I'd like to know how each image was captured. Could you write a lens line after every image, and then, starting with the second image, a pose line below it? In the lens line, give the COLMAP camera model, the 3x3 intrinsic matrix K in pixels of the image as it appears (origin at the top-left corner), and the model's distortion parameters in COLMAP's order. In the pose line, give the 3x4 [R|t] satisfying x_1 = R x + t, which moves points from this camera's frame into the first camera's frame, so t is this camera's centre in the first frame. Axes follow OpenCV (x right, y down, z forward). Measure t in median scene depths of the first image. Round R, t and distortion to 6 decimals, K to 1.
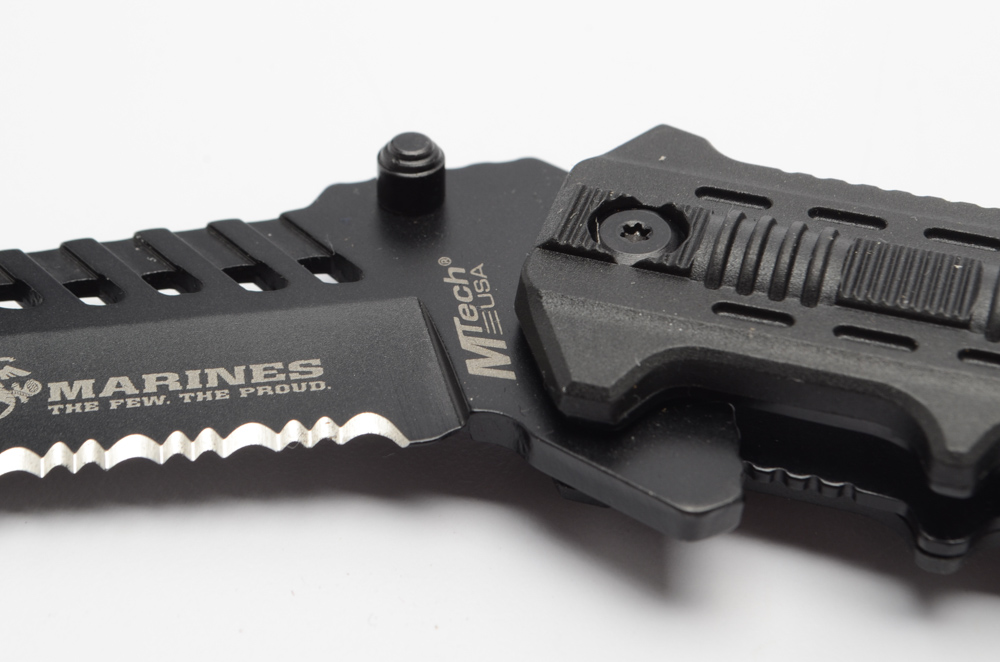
lens RADIAL K [[2387.1, 0, 500.0], [0, 2387.1, 331.0], [0, 0, 1]] dist [0.047008, 0.483004]
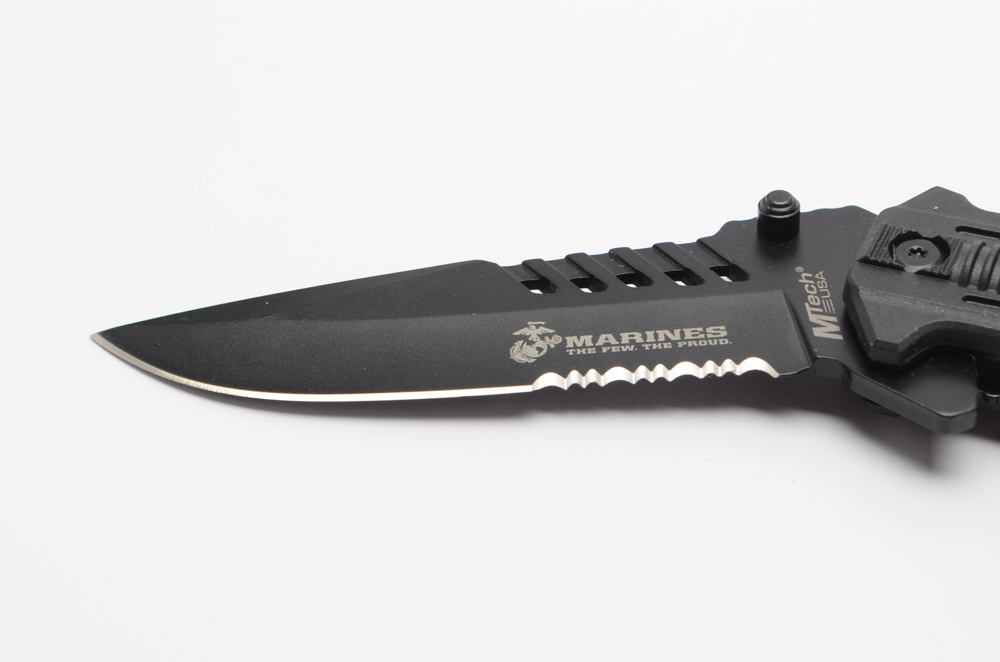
lens RADIAL K [[2387.1, 0, 500.0], [0, 2387.1, 331.0], [0, 0, 1]] dist [0.047008, 0.483004]
pose [[0.991493, 0.017429, -0.128990, -0.015589], [-0.018762, 0.999782, -0.009122, 0.033933], [0.128803, 0.011464, 0.991604, -0.694452]]
